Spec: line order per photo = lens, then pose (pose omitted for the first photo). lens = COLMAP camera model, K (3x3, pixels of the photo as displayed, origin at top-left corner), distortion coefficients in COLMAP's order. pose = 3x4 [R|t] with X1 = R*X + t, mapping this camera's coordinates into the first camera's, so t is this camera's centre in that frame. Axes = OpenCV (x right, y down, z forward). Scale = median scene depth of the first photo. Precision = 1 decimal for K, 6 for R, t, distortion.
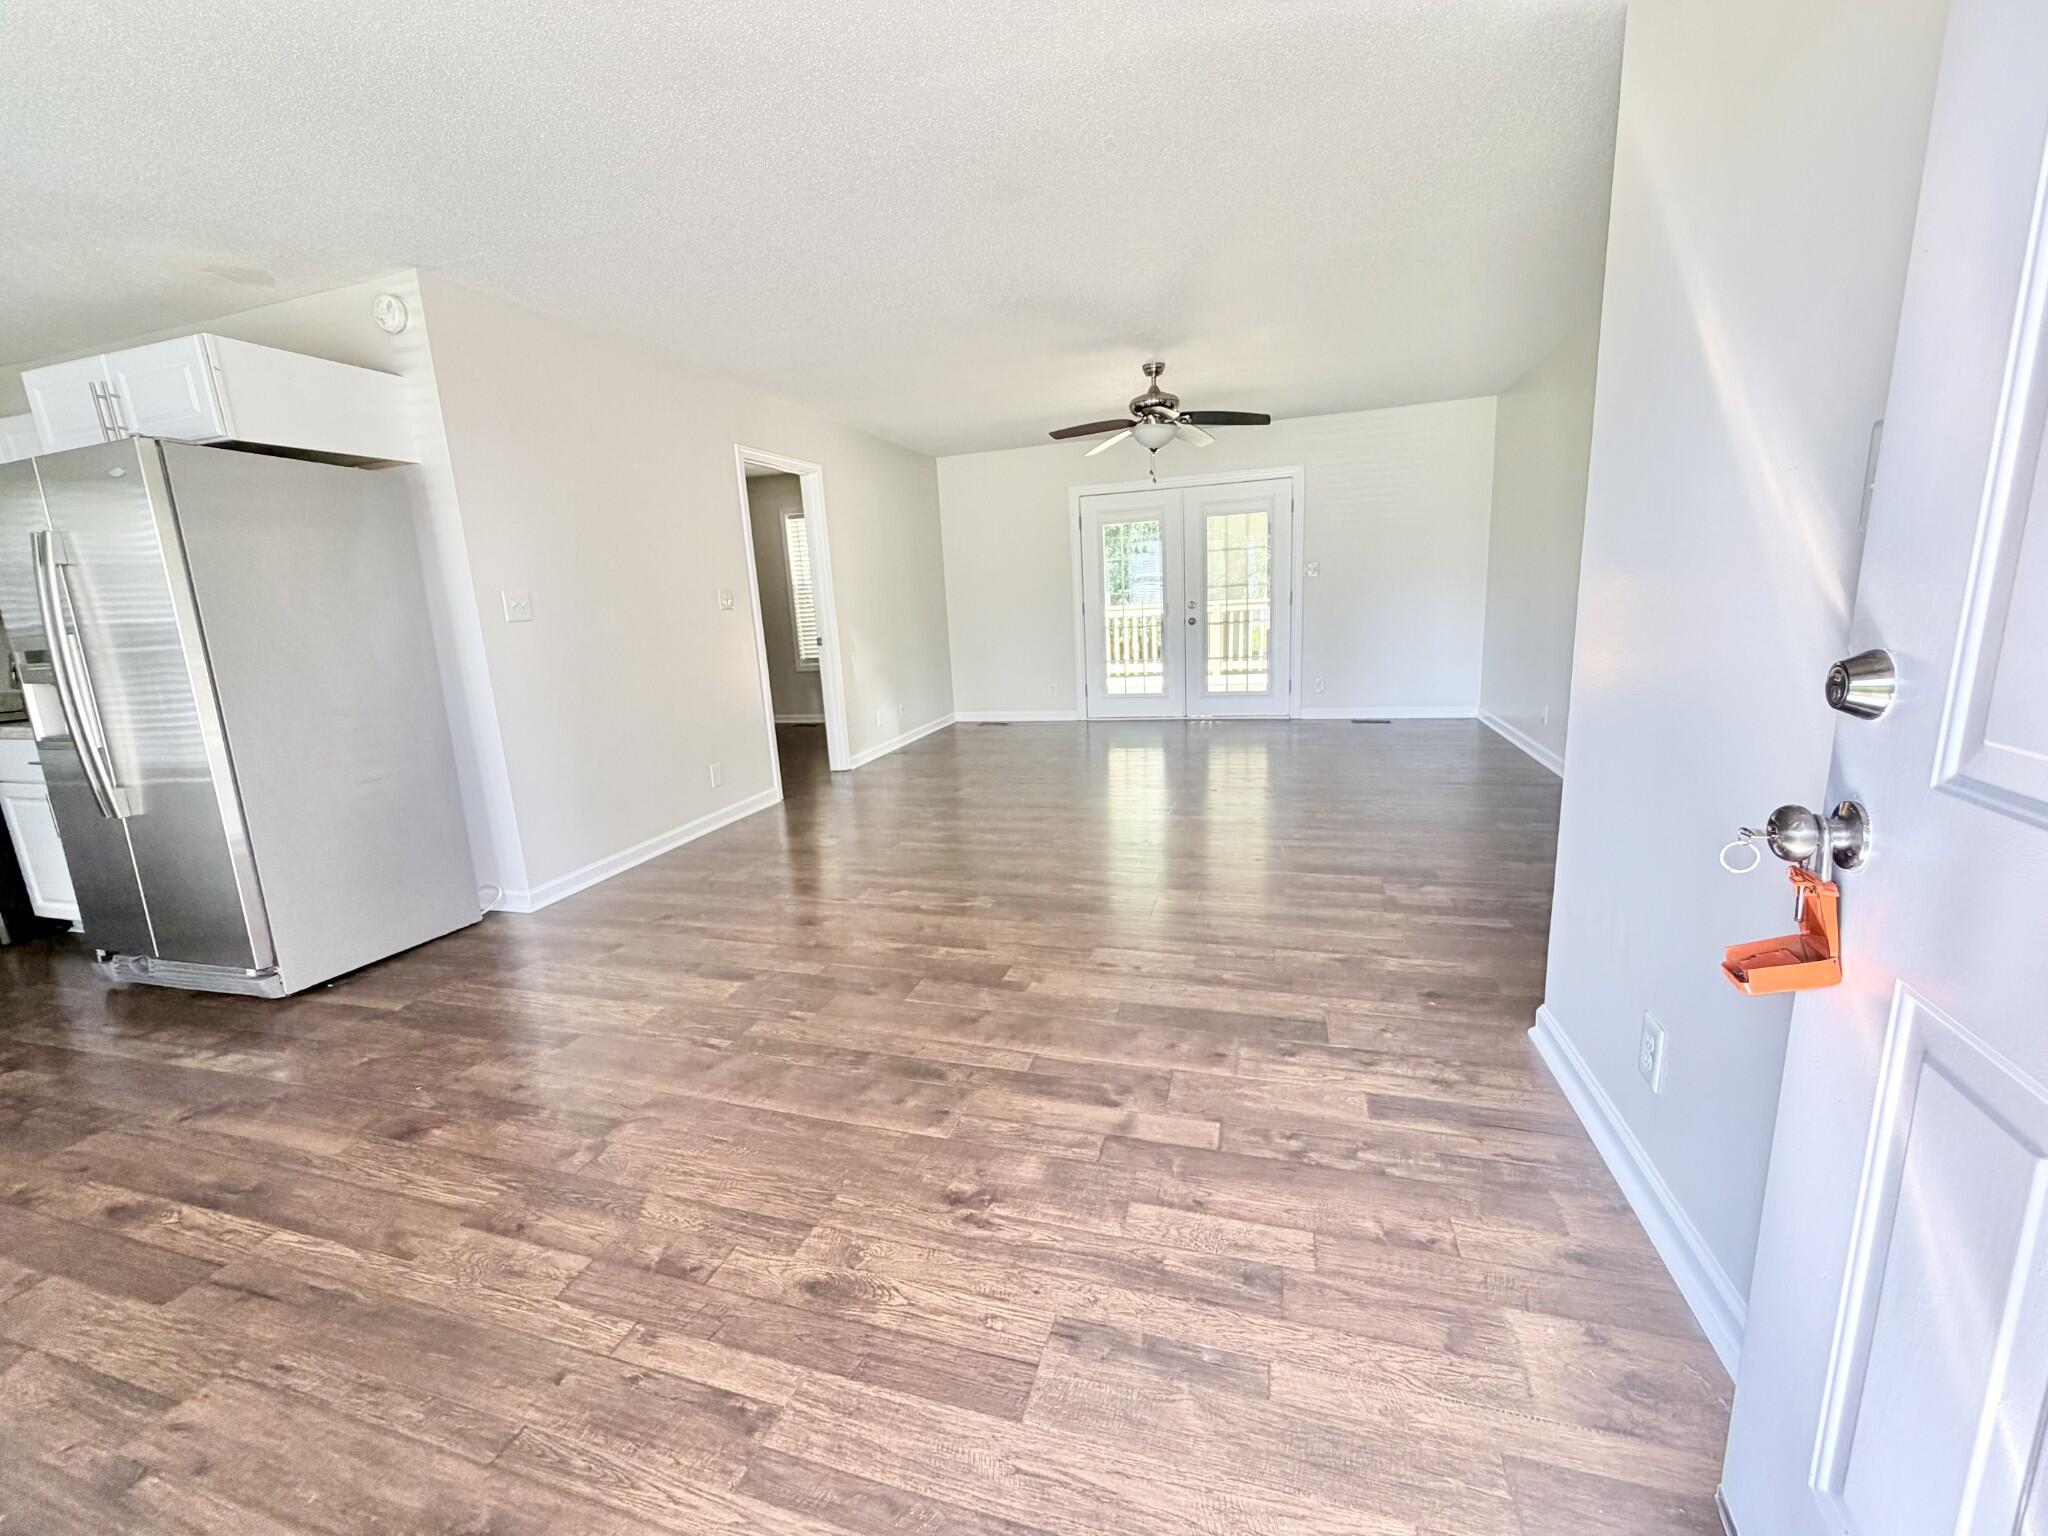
lens RADIAL K [[812.3, 0, 1018.8], [0, 812.3, 774.8], [0, 0, 1]] dist [0.001782, -0.000102]
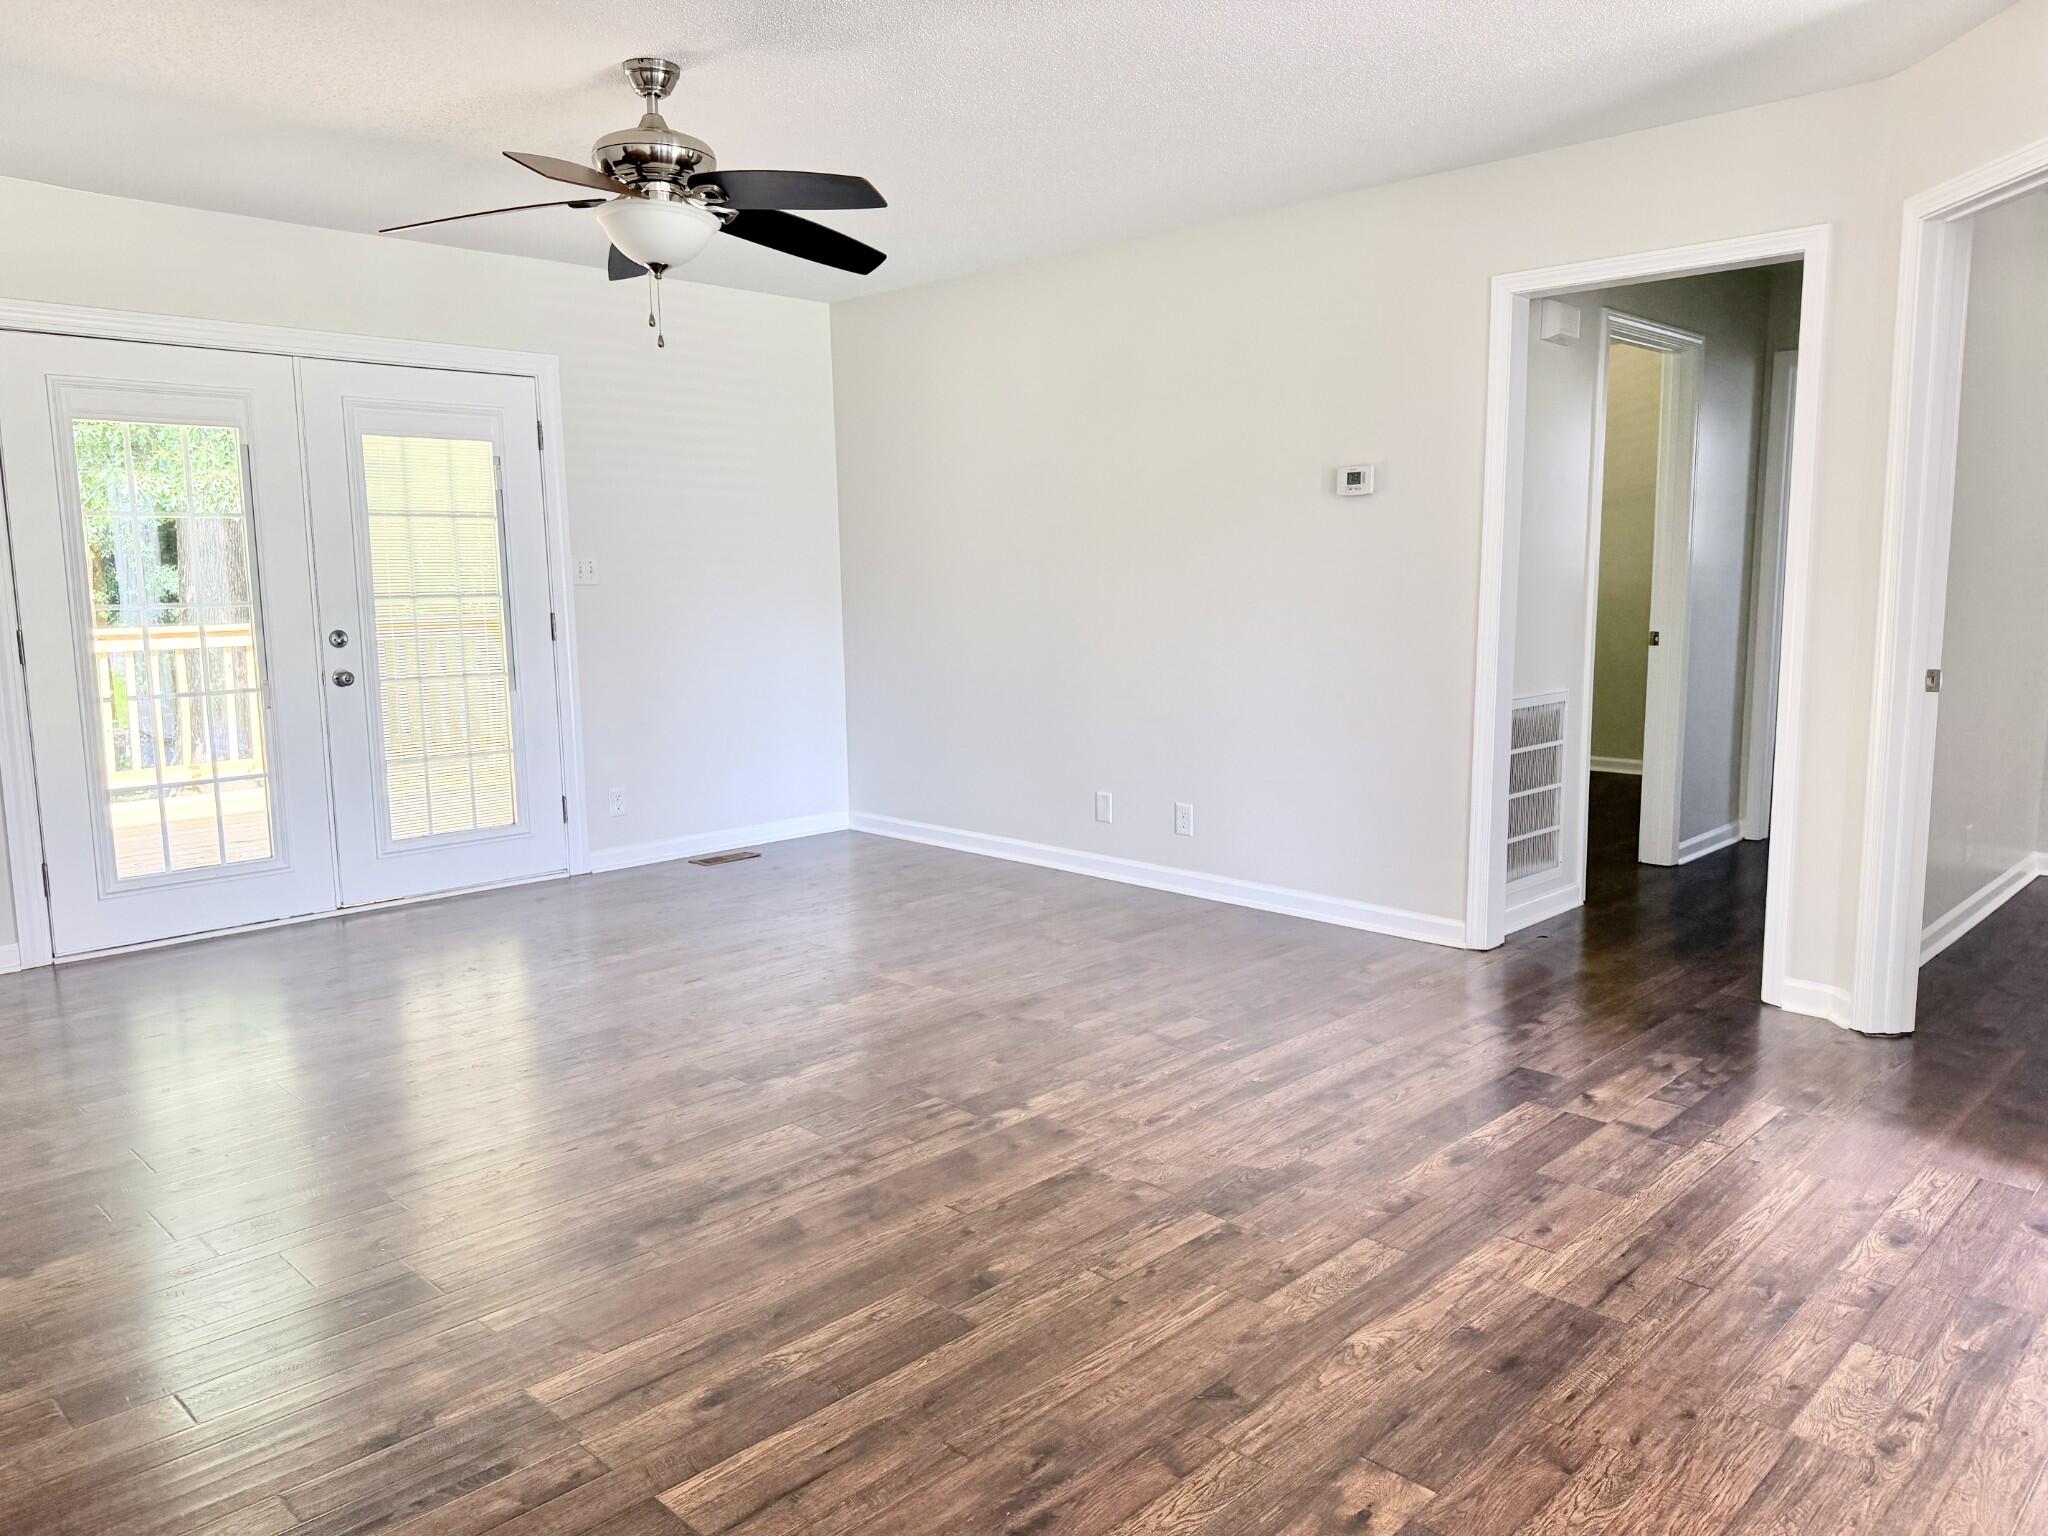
lens RADIAL K [[1459.9, 0, 1024.0], [0, 1459.9, 768.0], [0, 0, 1]] dist [0.010210, 0.001176]
pose [[0.447393, -0.073554, 0.891308, -0.293283], [0.175982, 0.984368, -0.007101, -0.076458], [-0.876852, 0.160031, 0.453343, 0.371420]]
